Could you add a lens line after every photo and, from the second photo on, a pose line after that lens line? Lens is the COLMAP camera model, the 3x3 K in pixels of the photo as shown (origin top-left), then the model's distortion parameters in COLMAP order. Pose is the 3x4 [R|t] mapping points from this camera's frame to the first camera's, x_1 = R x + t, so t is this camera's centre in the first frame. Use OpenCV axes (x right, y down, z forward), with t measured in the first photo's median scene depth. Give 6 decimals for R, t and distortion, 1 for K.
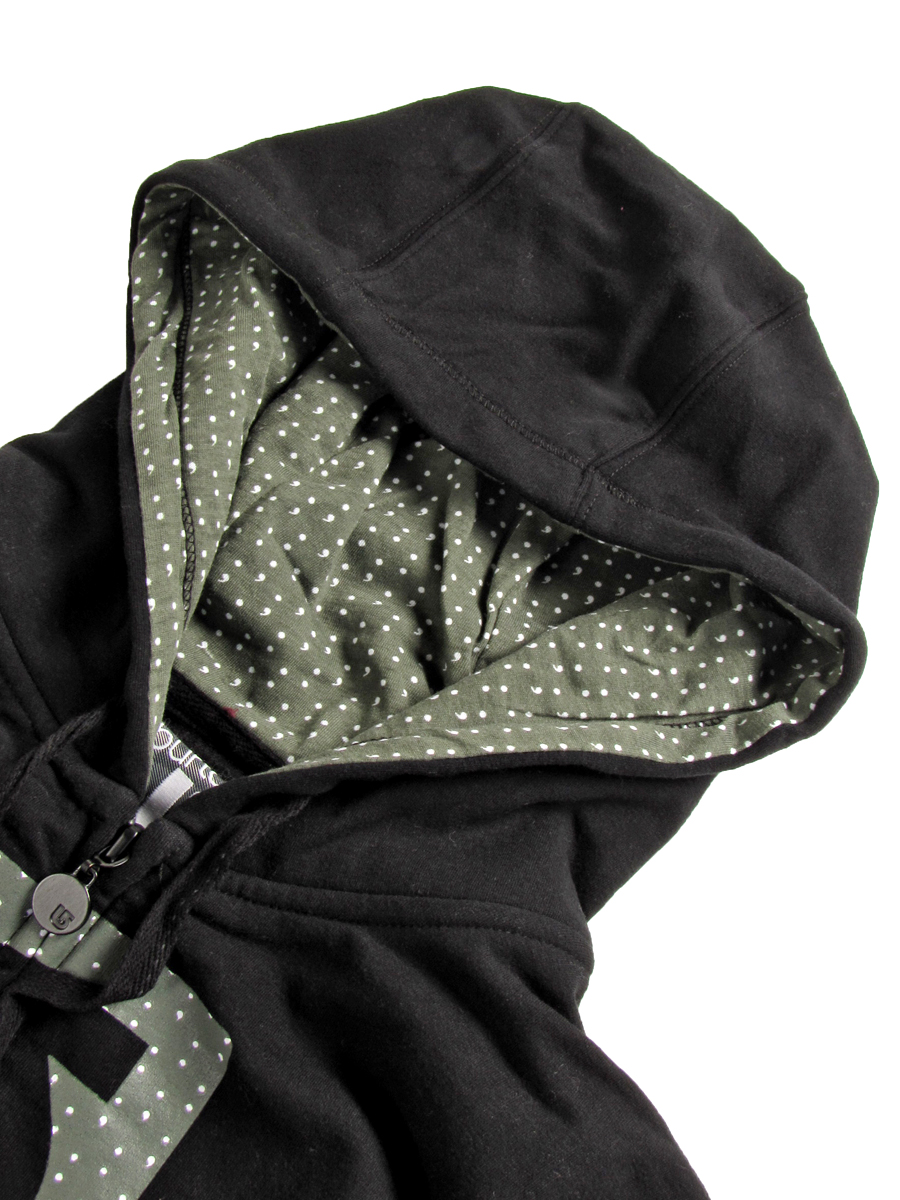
lens RADIAL K [[1319.9, 0, 457.1], [0, 1319.9, 601.0], [0, 0, 1]] dist [-0.072858, 0.000000]
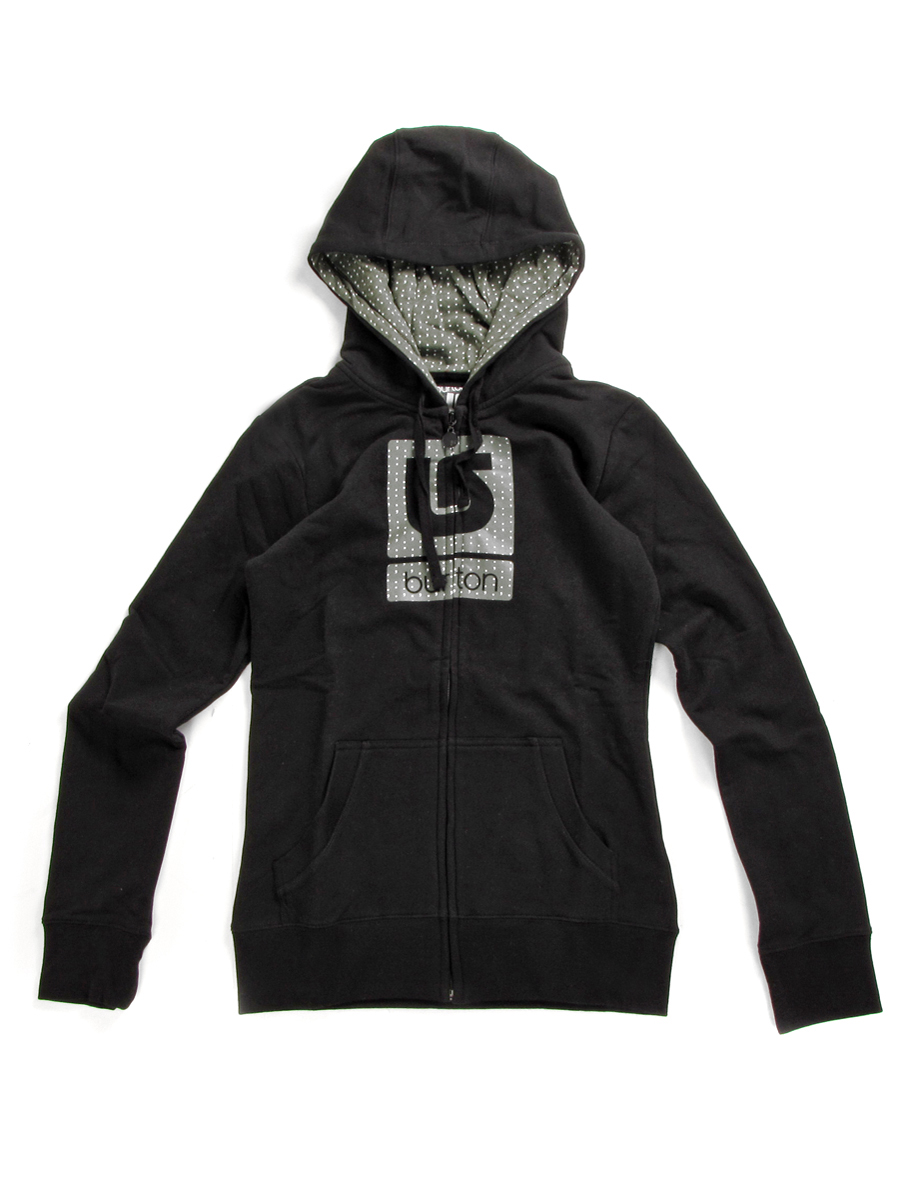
lens RADIAL K [[1319.9, 0, 449.4], [0, 1319.9, 599.5], [0, 0, 1]] dist [-0.072858, 0.000000]
pose [[0.782158, -0.604973, -0.149119, -0.011127], [0.610636, 0.696669, 0.376531, -0.799207], [-0.123905, -0.385564, 0.914324, -2.413206]]
